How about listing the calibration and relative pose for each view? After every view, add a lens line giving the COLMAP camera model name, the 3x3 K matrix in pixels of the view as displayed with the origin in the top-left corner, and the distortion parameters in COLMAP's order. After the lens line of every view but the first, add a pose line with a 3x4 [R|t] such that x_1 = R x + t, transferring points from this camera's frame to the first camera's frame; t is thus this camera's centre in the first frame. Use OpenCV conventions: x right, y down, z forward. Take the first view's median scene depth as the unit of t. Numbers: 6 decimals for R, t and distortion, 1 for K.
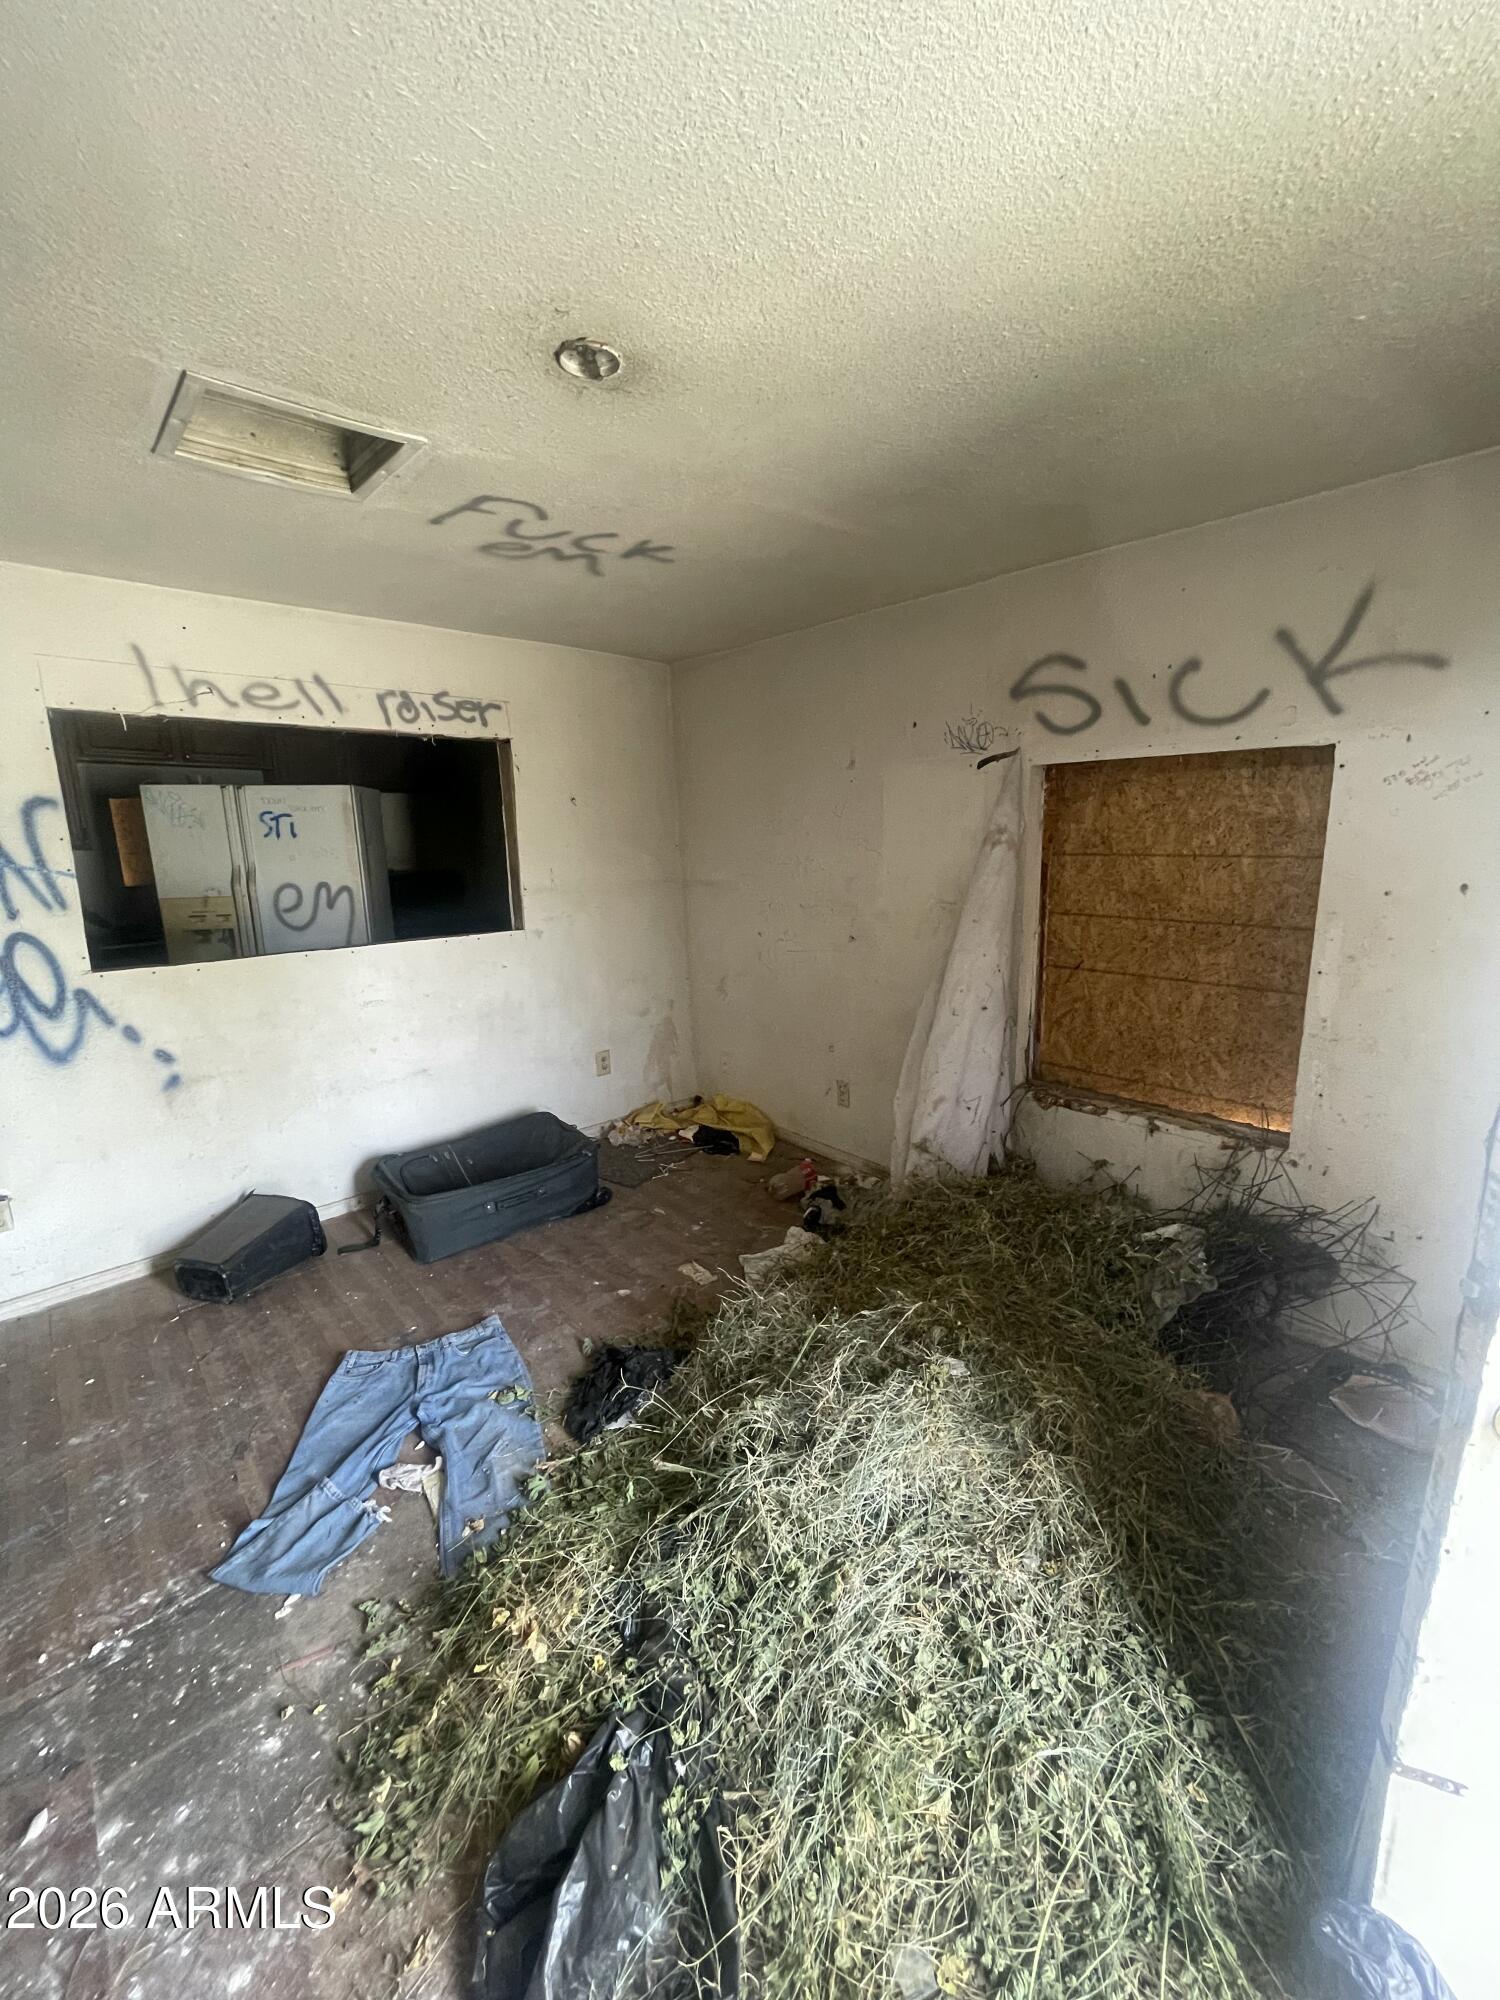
lens RADIAL K [[799.1, 0, 755.5], [0, 799.1, 993.5], [0, 0, 1]] dist [-0.006668, 0.000935]
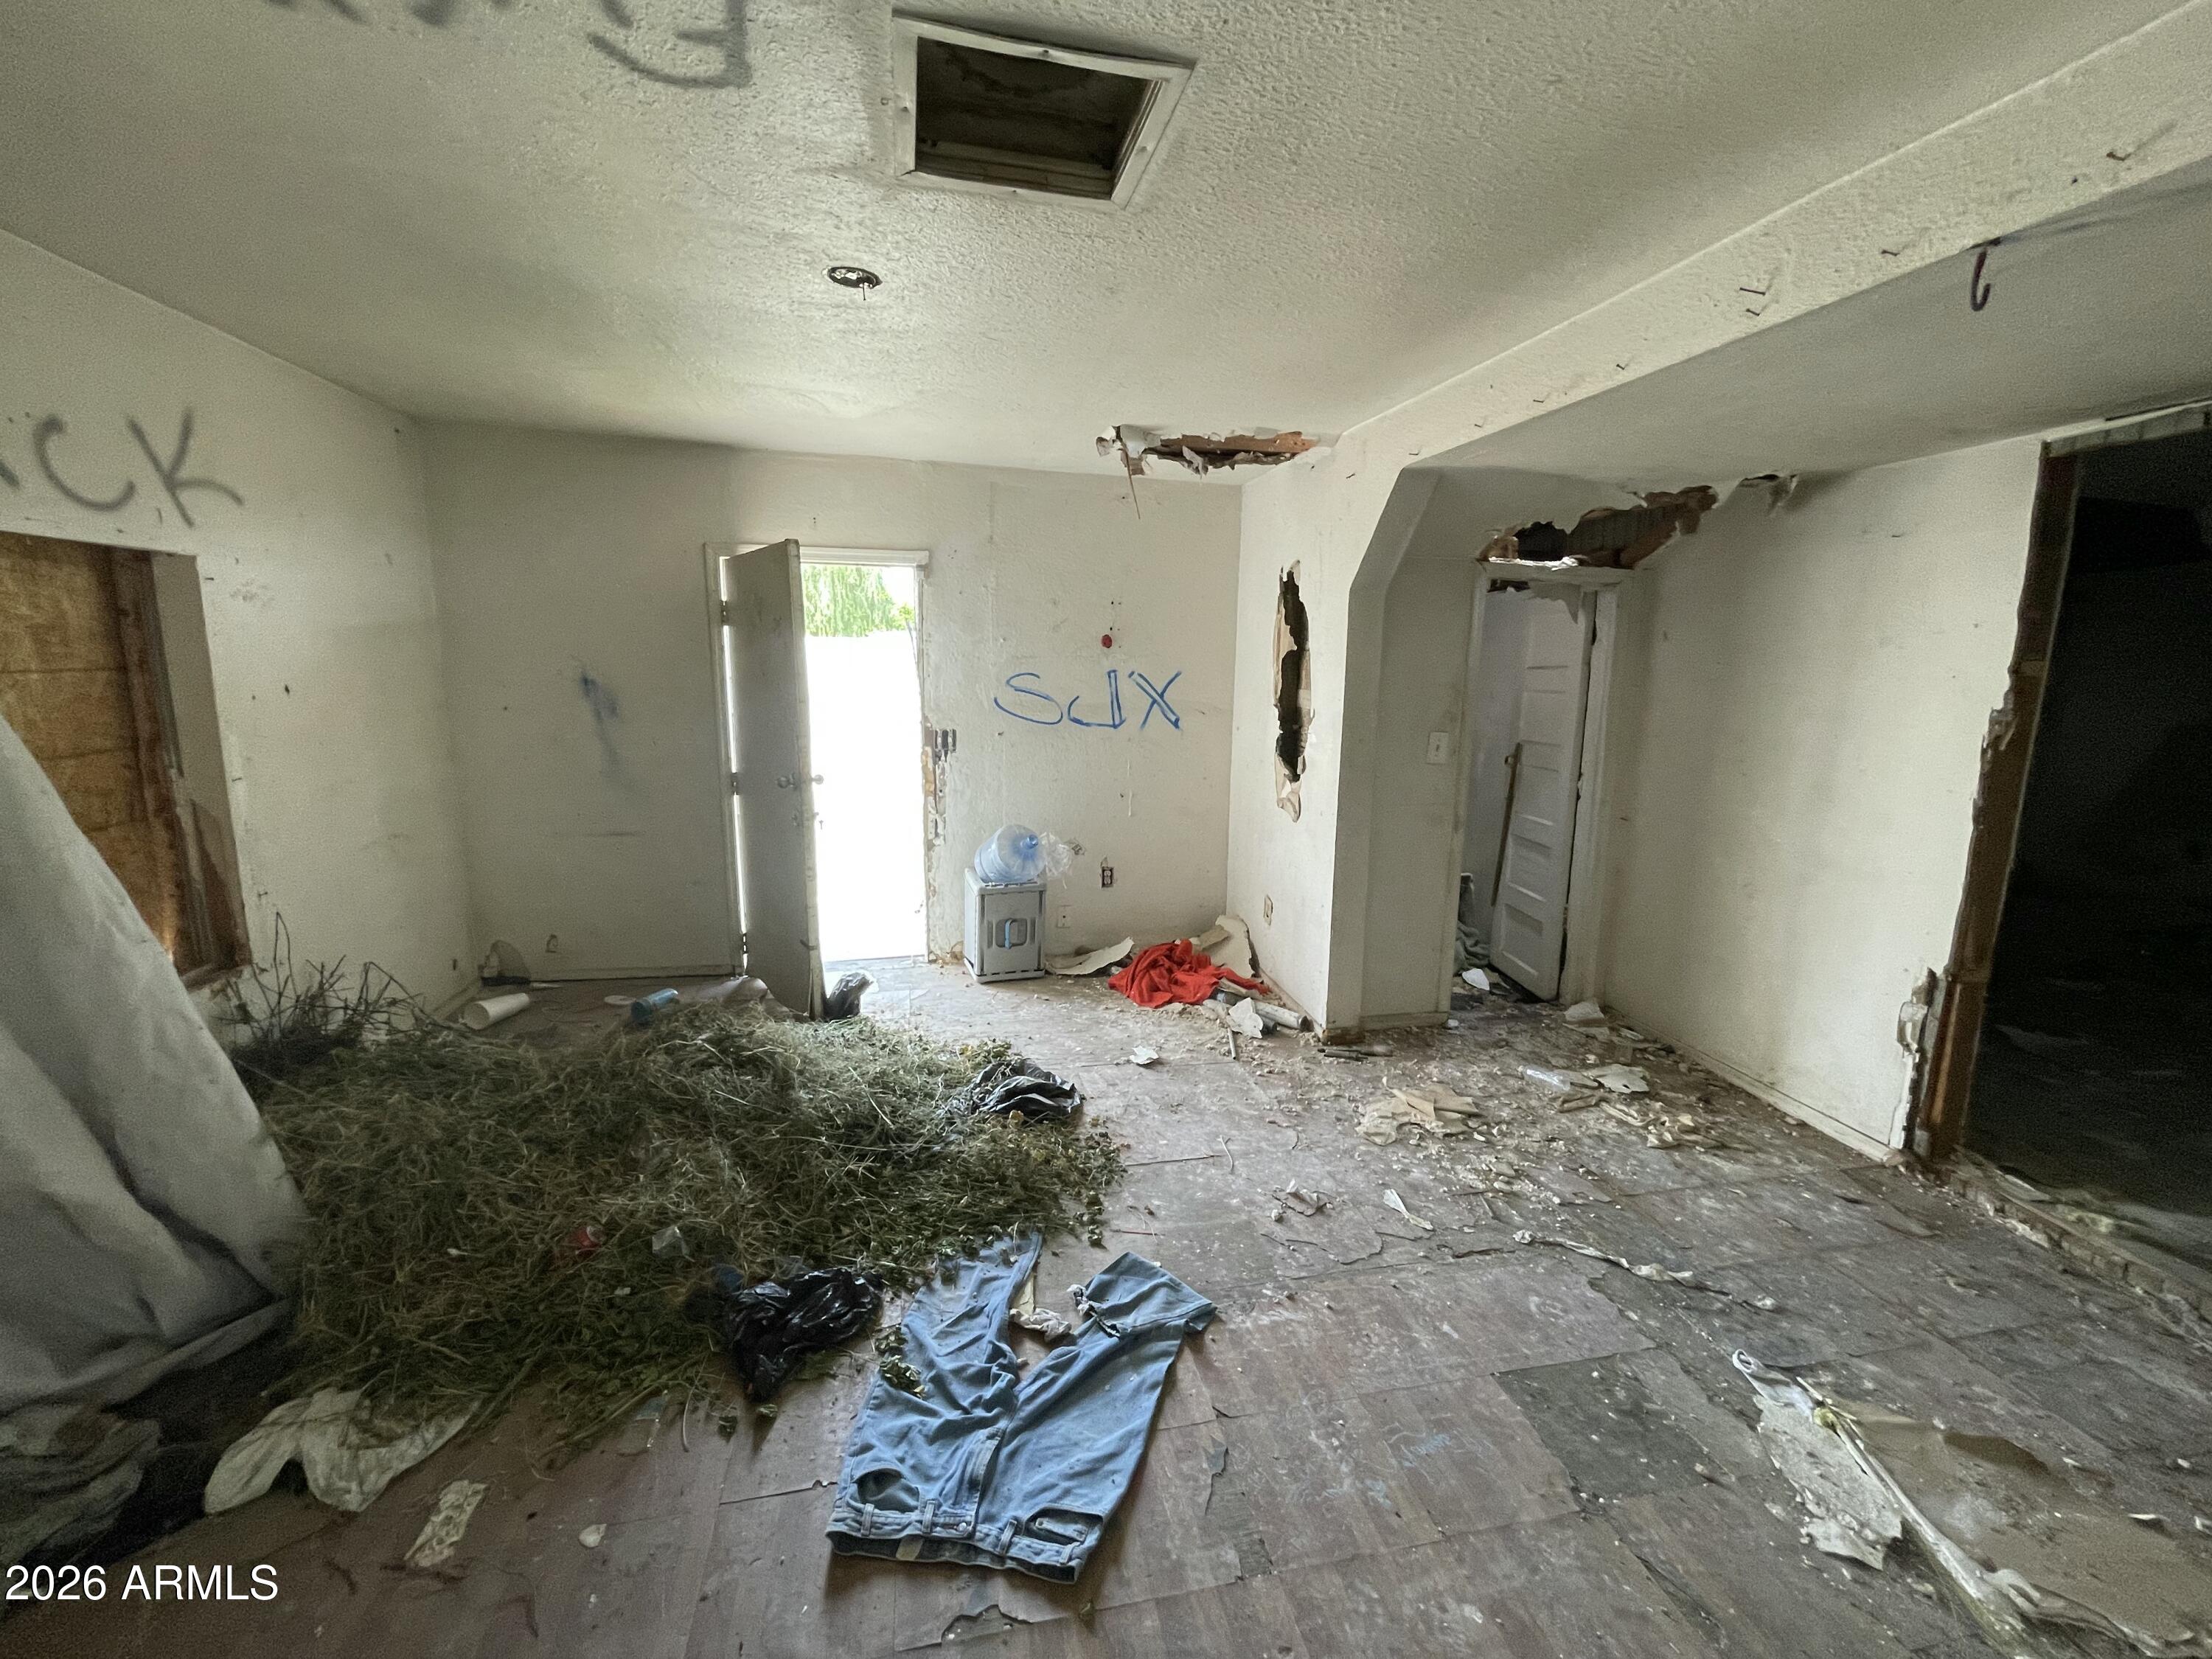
lens RADIAL K [[883.8, 0, 1104.5], [0, 883.8, 818.8], [0, 0, 1]] dist [-0.006668, 0.000935]
pose [[-0.863564, -0.087663, 0.496561, -0.876514], [0.107221, 0.930327, 0.350706, -0.268571], [-0.492708, 0.356099, -0.793997, 1.442502]]
